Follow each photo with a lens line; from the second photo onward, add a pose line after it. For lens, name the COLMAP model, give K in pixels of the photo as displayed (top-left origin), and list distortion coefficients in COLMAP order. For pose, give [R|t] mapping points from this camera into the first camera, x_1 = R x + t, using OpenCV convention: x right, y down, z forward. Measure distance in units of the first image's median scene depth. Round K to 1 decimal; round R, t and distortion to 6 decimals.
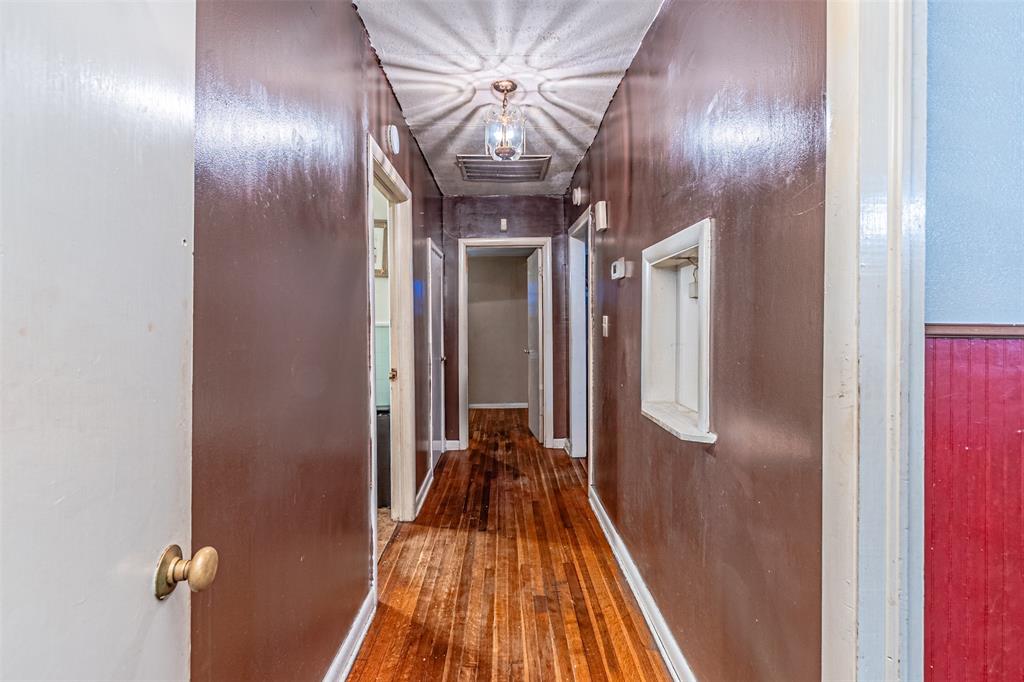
lens RADIAL K [[449.4, 0, 512.7], [0, 449.4, 337.2], [0, 0, 1]] dist [0.002280, -0.000901]
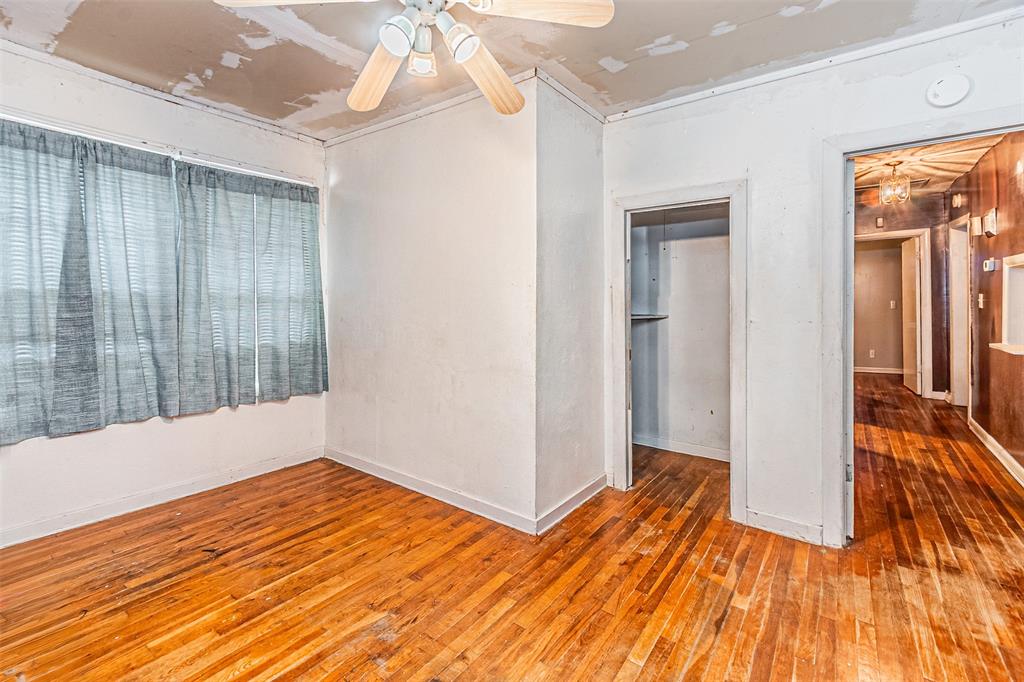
lens RADIAL K [[449.4, 0, 521.6], [0, 449.4, 308.3], [0, 0, 1]] dist [0.002280, -0.000901]
pose [[0.797458, -0.001894, -0.603371, -0.078218], [-0.003076, 0.999969, -0.007204, 0.010772], [0.603366, 0.007601, 0.797428, -0.816467]]
